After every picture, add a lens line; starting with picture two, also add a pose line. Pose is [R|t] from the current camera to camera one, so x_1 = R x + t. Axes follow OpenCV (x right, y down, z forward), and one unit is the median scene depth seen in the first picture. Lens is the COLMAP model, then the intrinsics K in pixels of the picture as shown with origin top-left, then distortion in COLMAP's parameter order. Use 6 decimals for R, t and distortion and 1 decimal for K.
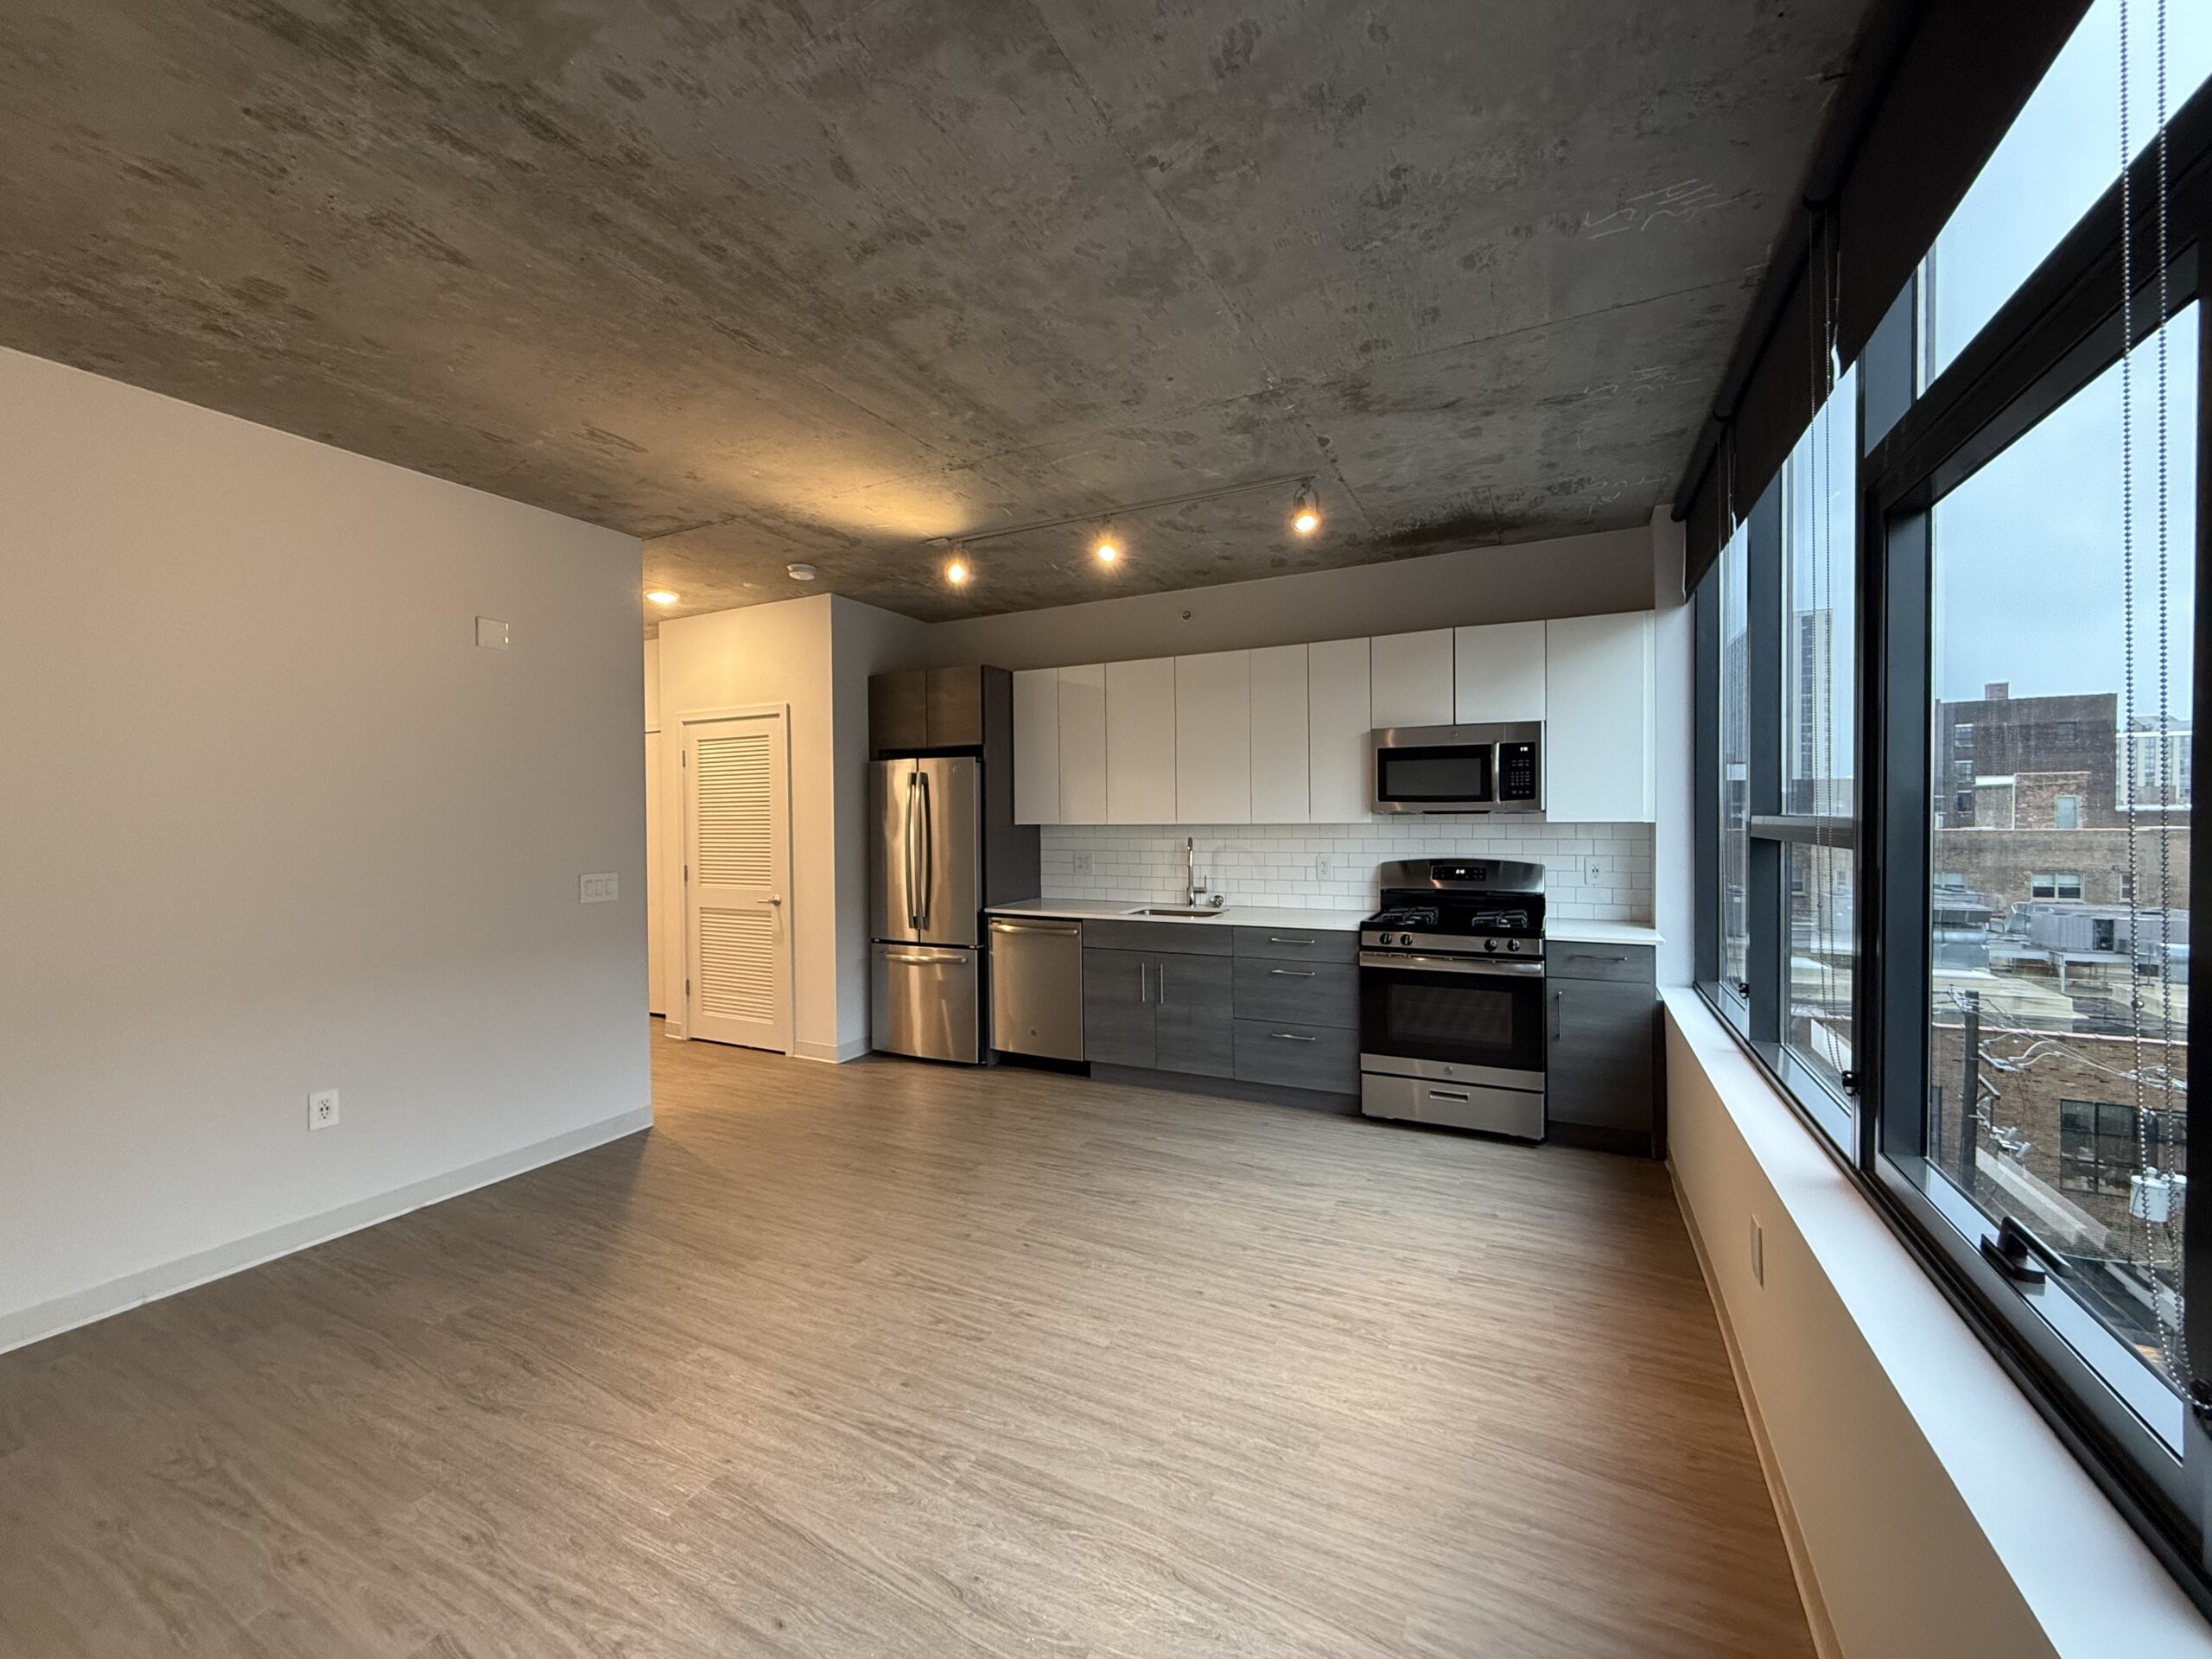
lens RADIAL K [[894.0, 0, 1043.4], [0, 894.0, 829.7], [0, 0, 1]] dist [-0.003504, 0.000006]
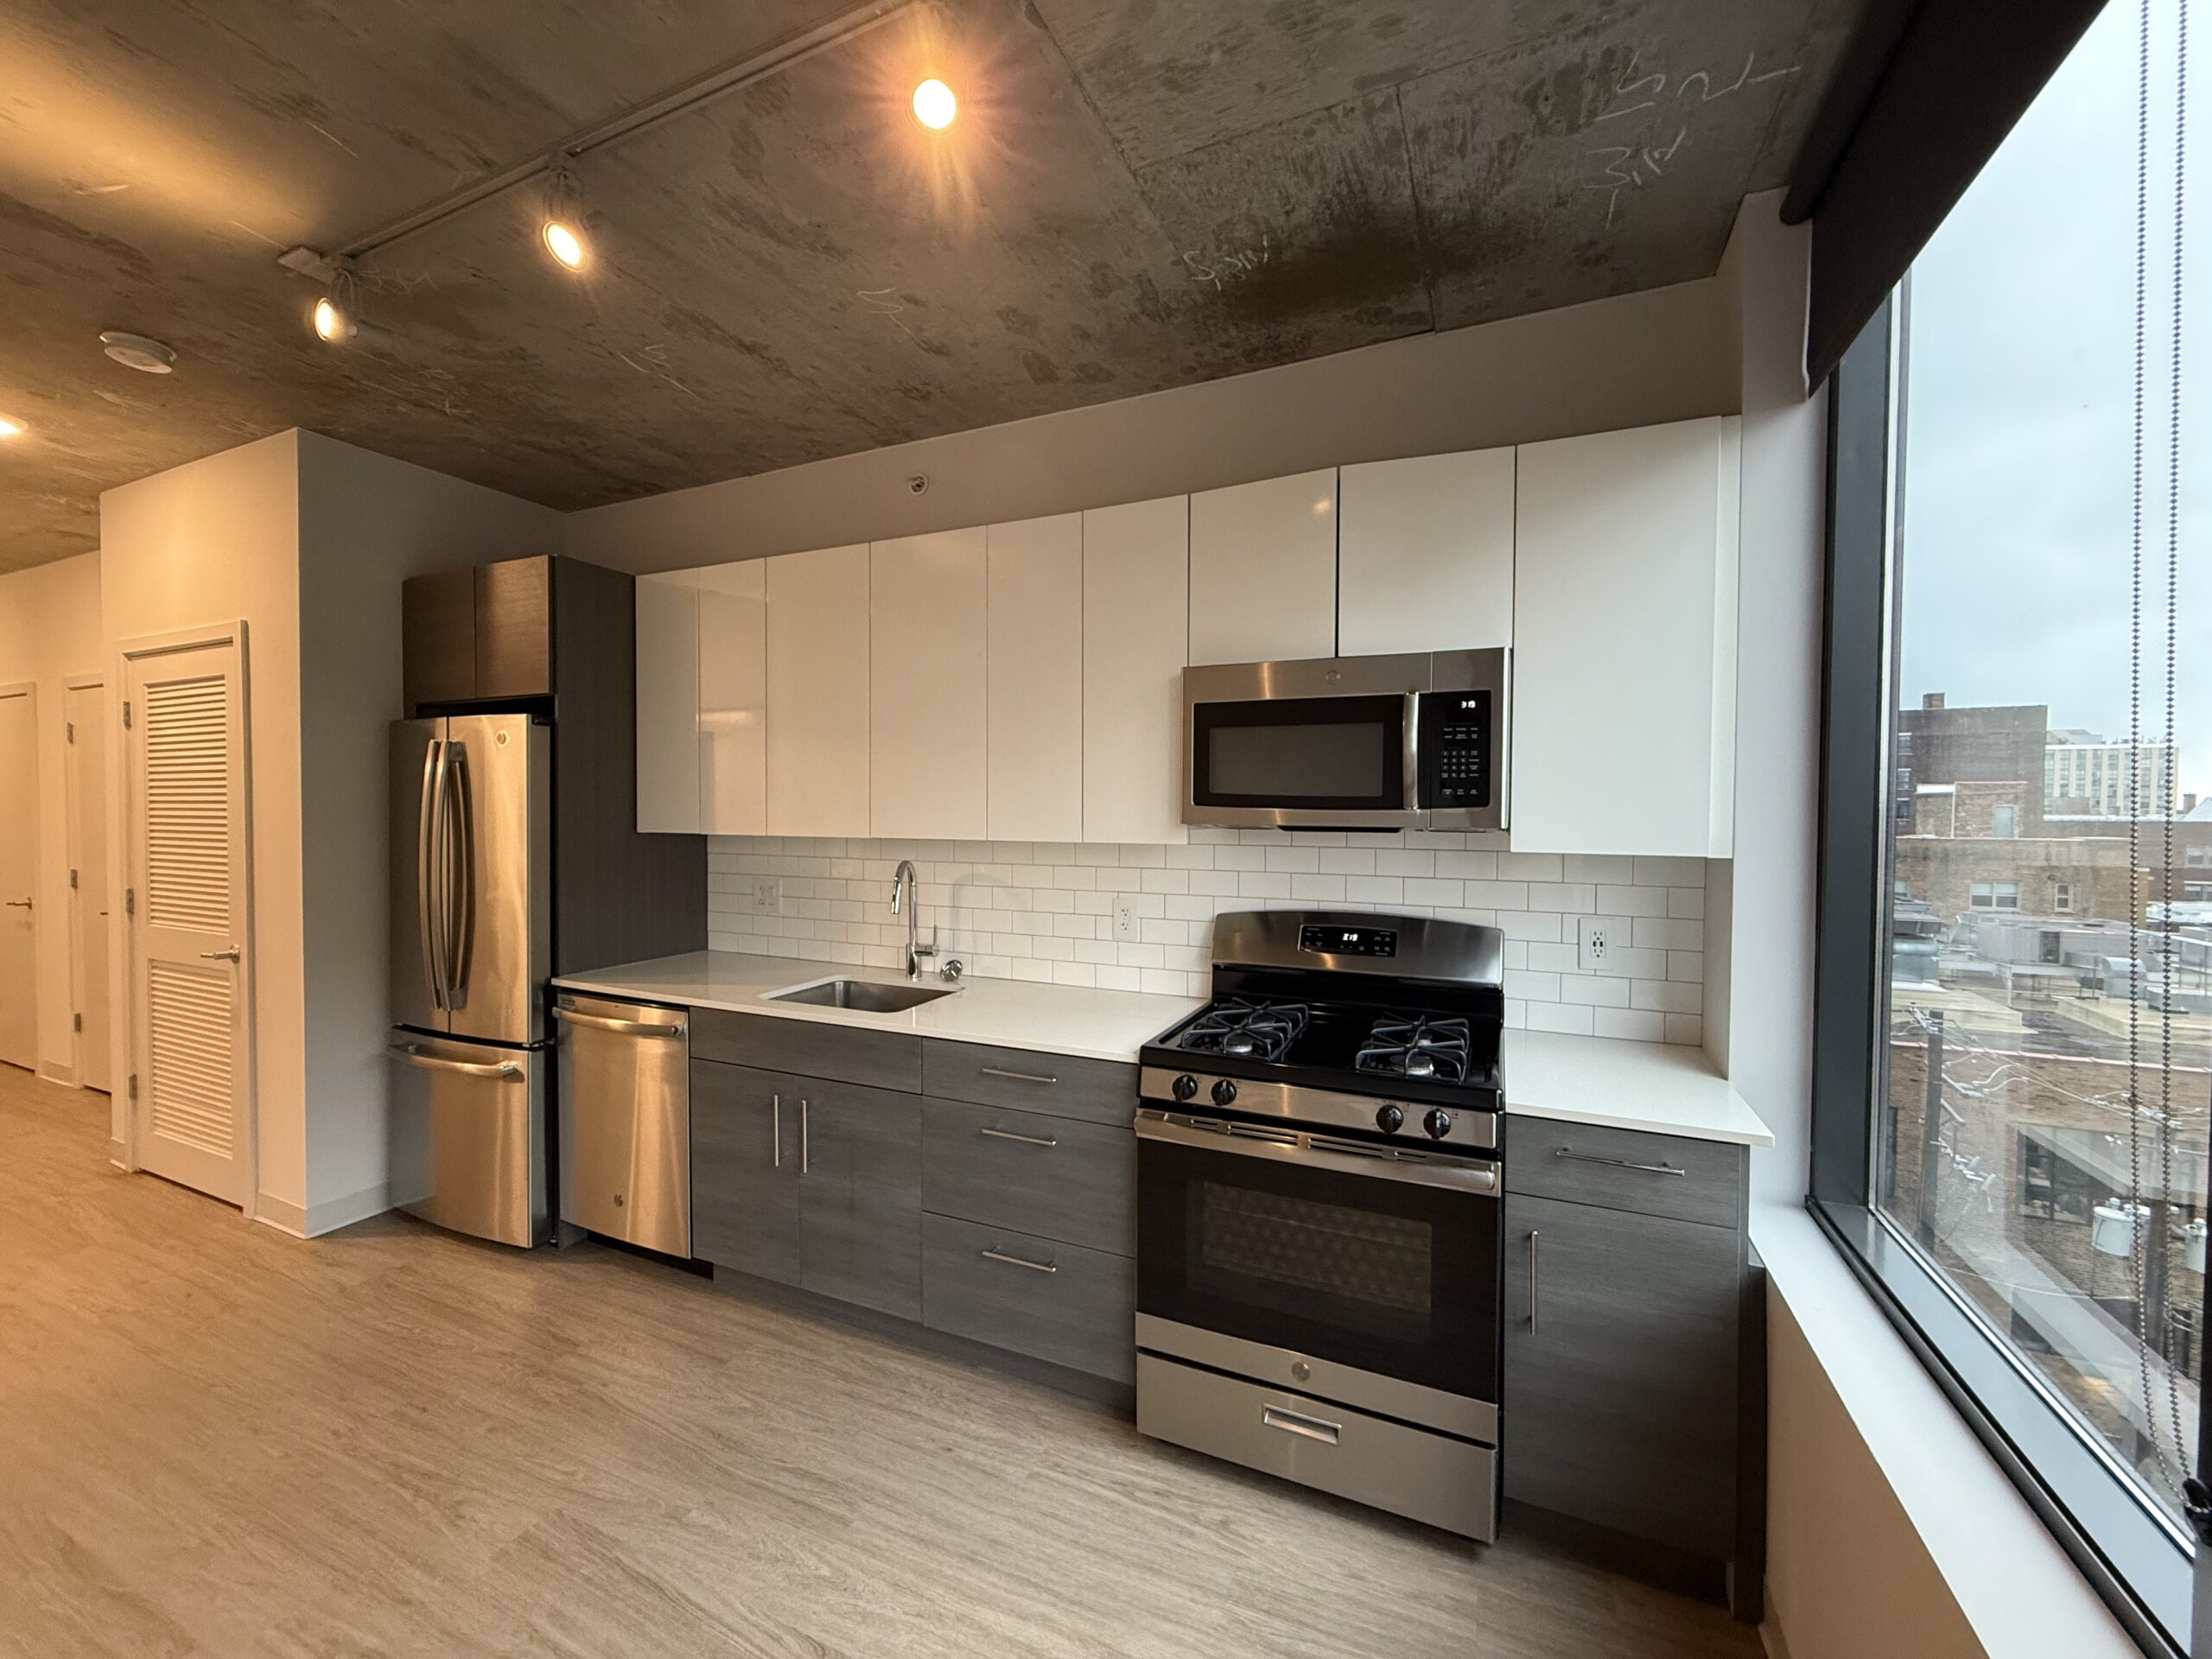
lens RADIAL K [[894.0, 0, 1043.4], [0, 894.0, 829.7], [0, 0, 1]] dist [-0.003504, 0.000006]
pose [[0.999005, 0.014698, 0.042095, 0.236060], [-0.015029, 0.999858, 0.007571, -0.017760], [-0.041978, -0.008196, 0.999085, 0.429154]]
